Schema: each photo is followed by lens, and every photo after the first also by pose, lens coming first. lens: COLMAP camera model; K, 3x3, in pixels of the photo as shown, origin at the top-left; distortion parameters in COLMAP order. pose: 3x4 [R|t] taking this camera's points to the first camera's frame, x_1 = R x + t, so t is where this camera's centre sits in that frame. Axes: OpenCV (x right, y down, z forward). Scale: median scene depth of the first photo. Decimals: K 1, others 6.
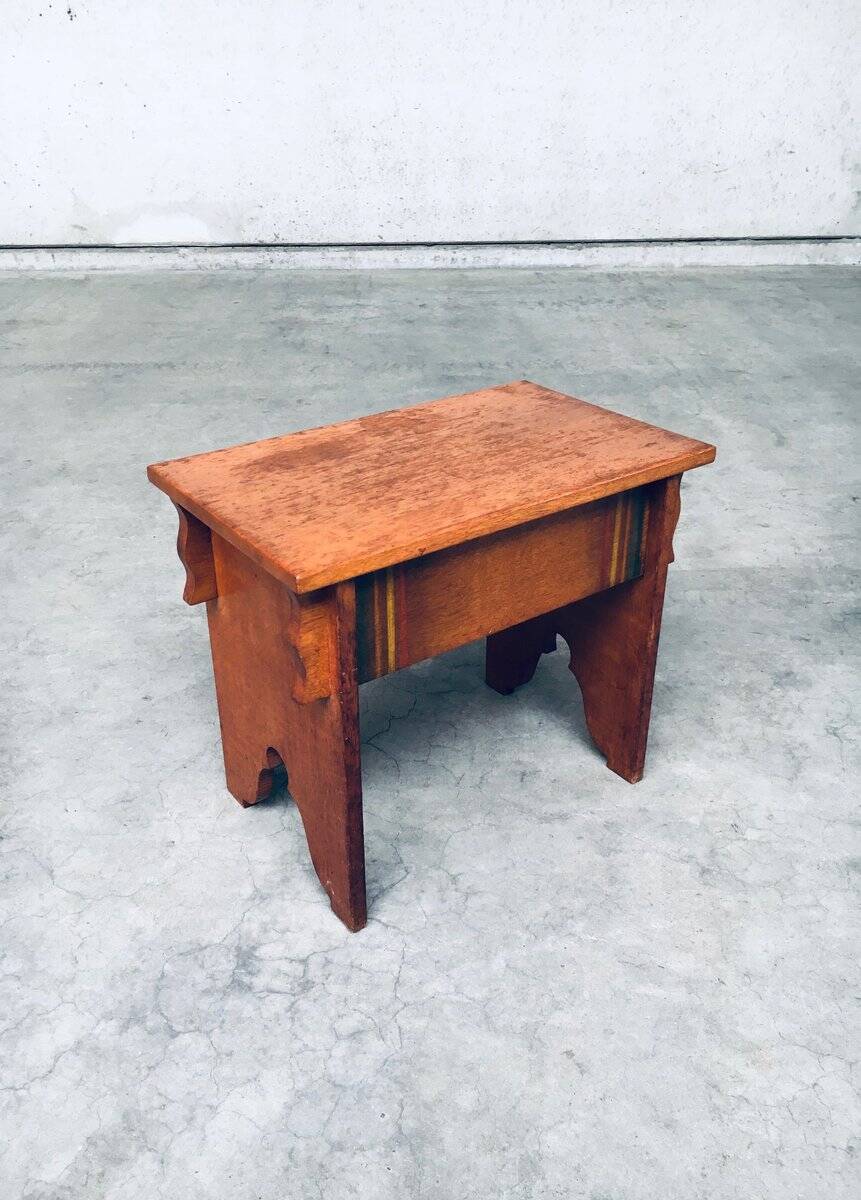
lens RADIAL K [[1021.4, 0, 411.4], [0, 1021.4, 601.0], [0, 0, 1]] dist [0.087293, -0.136132]
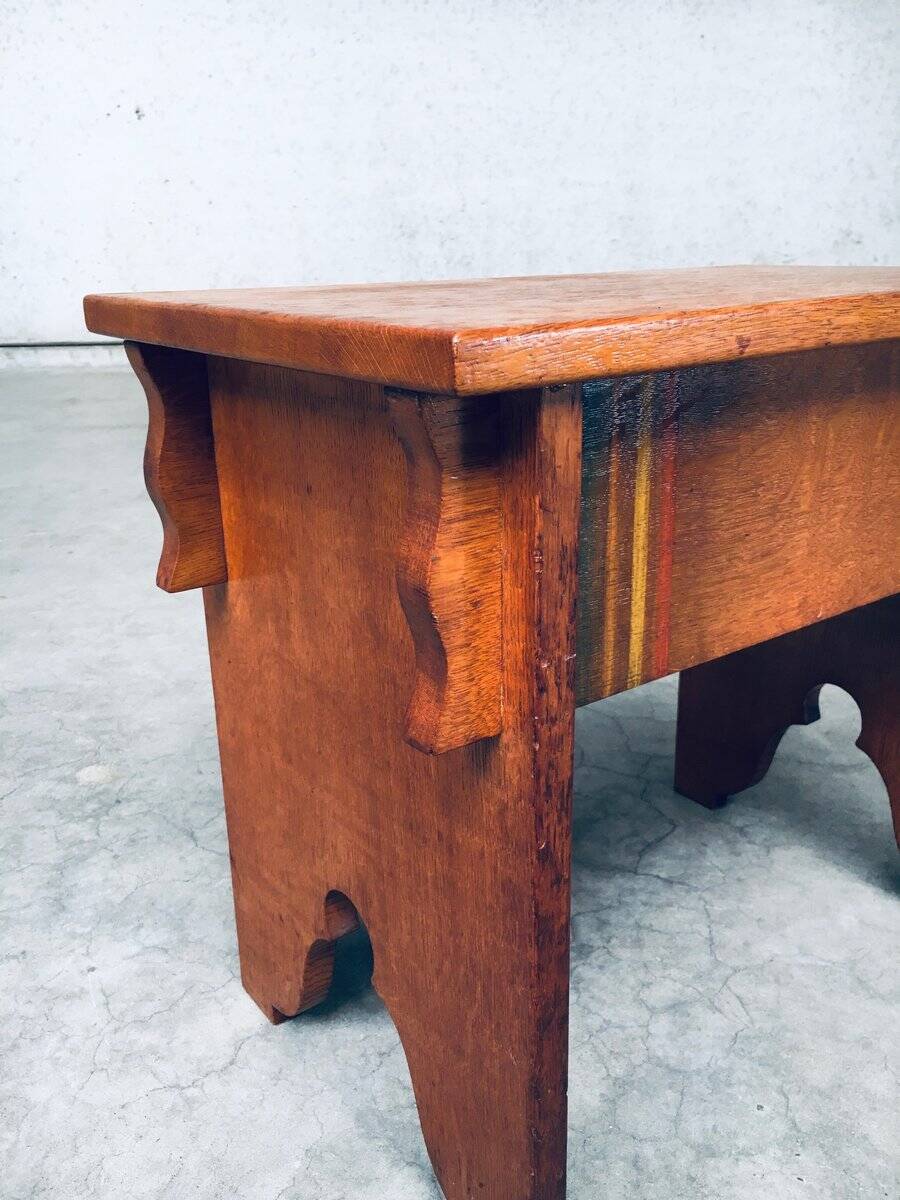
lens RADIAL K [[1033.6, 0, 450.0], [0, 1033.6, 600.0], [0, 0, 1]] dist [0.073525, -0.120117]
pose [[0.999713, -0.015454, 0.018332, -0.186596], [0.018240, 0.986435, -0.163137, 0.236177], [-0.015562, 0.163425, 0.986433, 0.253978]]
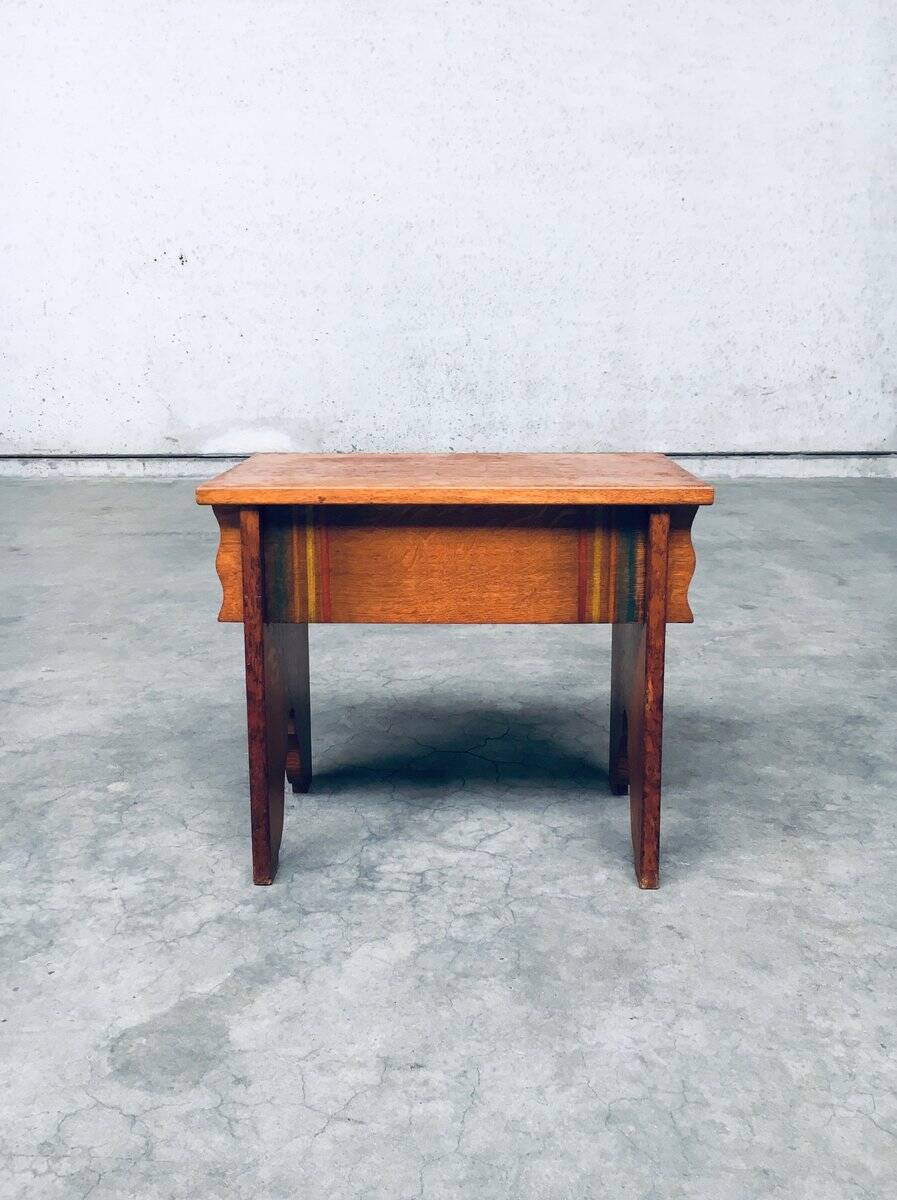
lens RADIAL K [[1102.1, 0, 444.6], [0, 1102.1, 555.4], [0, 0, 1]] dist [0.077713, -0.111850]
pose [[0.999796, 0.007971, -0.018576, -0.057257], [-0.013197, 0.953491, -0.301132, 0.364685], [0.015312, 0.301316, 0.953401, -0.208360]]
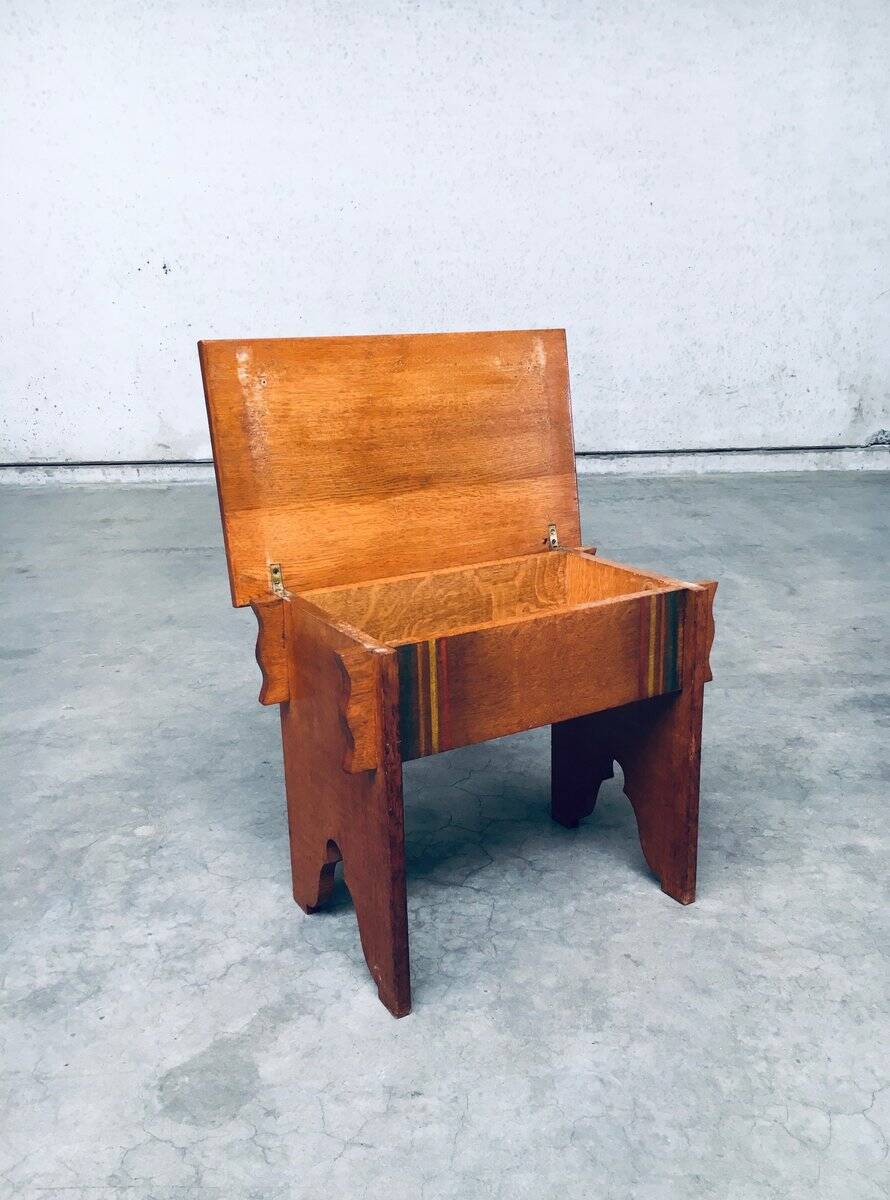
lens RADIAL K [[1057.5, 0, 467.2], [0, 1057.5, 623.7], [0, 0, 1]] dist [0.079415, -0.114084]
pose [[0.999781, -0.013853, 0.015716, -0.053681], [0.016804, 0.978248, -0.206757, 0.263723], [-0.012510, 0.206975, 0.978266, -0.333205]]
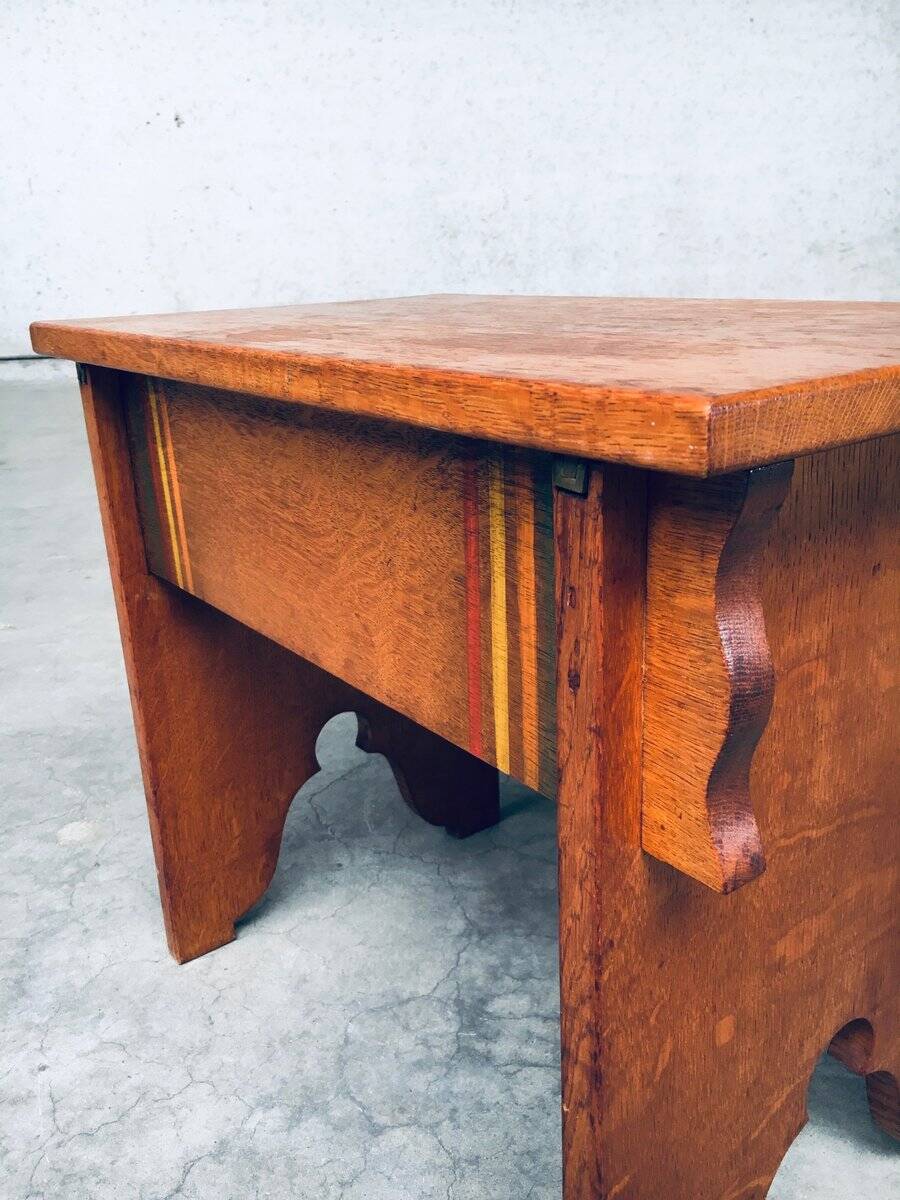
lens RADIAL K [[1033.6, 0, 450.0], [0, 1033.6, 600.0], [0, 0, 1]] dist [0.073525, -0.120117]
pose [[0.998907, -0.025500, -0.039176, -0.137559], [0.018950, 0.987050, -0.159291, 0.187739], [0.042730, 0.158374, 0.986454, 0.311064]]
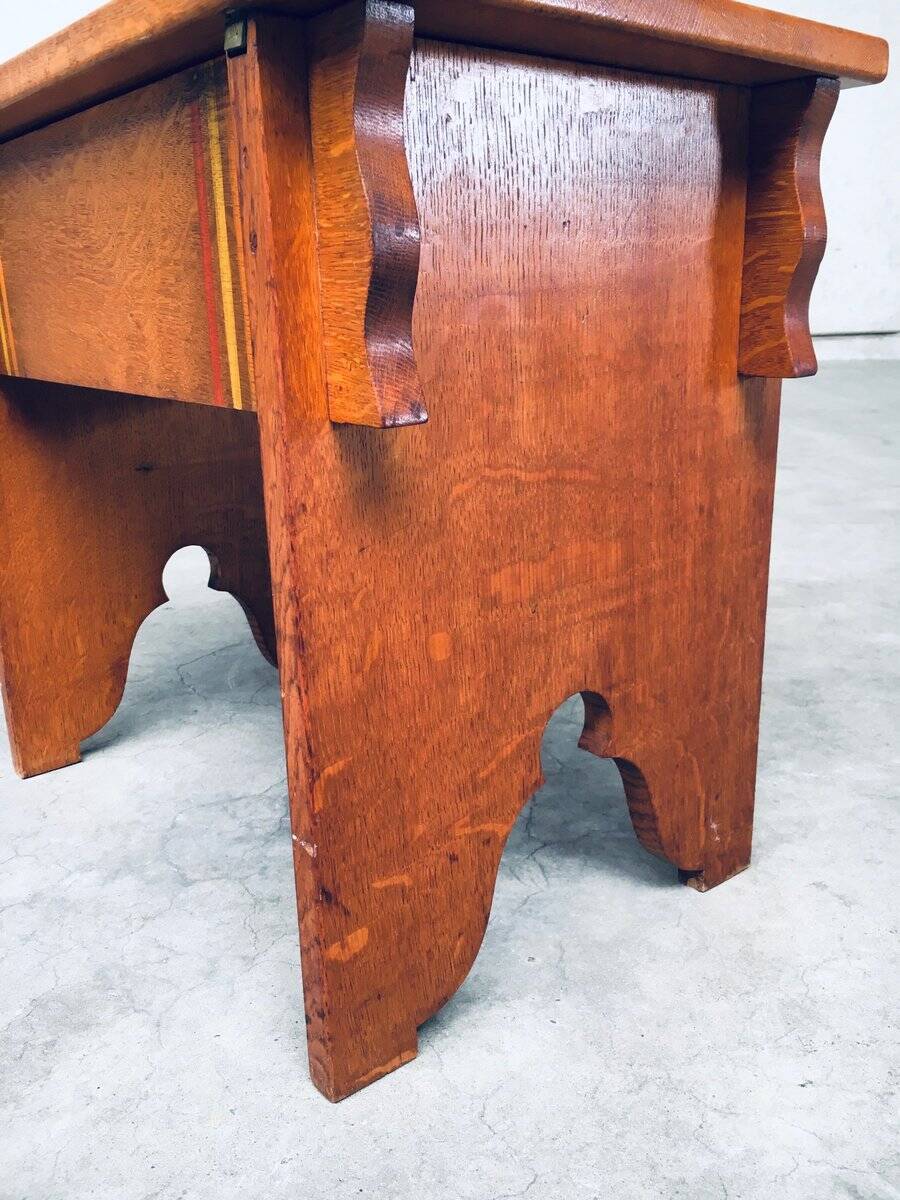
lens RADIAL K [[1033.6, 0, 450.0], [0, 1033.6, 600.0], [0, 0, 1]] dist [0.073525, -0.120117]
pose [[0.999731, -0.023176, 0.000838, -0.057719], [0.022871, 0.979317, -0.201038, 0.339085], [0.003838, 0.201003, 0.979583, 0.301979]]
